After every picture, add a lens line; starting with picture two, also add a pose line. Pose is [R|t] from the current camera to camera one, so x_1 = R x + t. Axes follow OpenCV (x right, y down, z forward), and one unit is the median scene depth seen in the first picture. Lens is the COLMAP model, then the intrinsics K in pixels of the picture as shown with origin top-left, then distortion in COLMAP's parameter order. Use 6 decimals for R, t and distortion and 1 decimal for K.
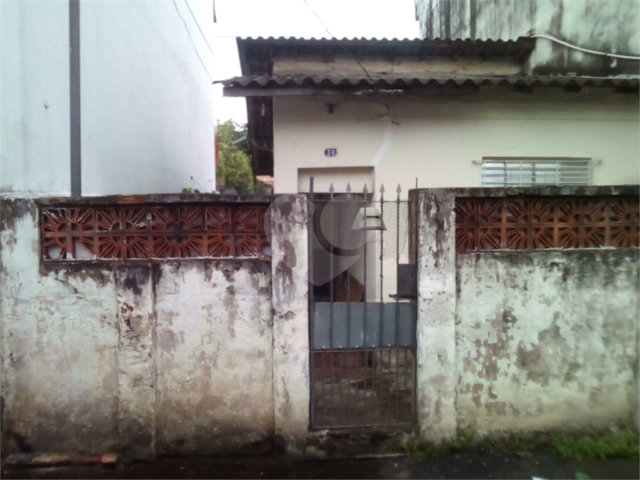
lens RADIAL K [[640.4, 0, 319.8], [0, 640.4, 238.1], [0, 0, 1]] dist [-0.005178, 0.000000]
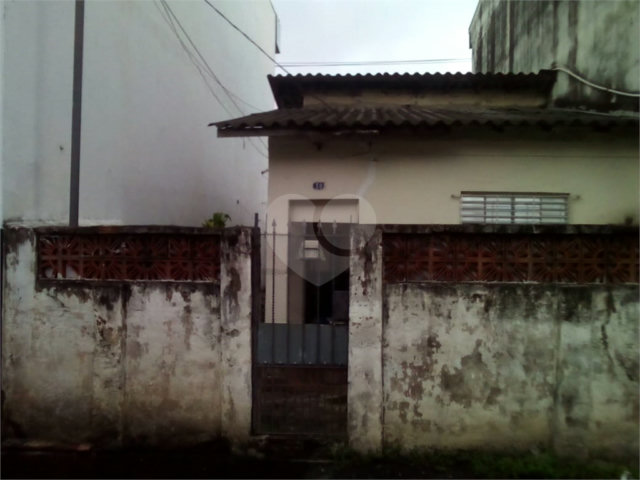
lens RADIAL K [[640.4, 0, 320.1], [0, 640.4, 241.8], [0, 0, 1]] dist [-0.005178, 0.000000]
pose [[0.990175, 0.021113, -0.138227, 0.254419], [-0.024332, 0.999470, -0.021638, -0.021509], [0.137697, 0.024789, 0.990164, -0.122745]]
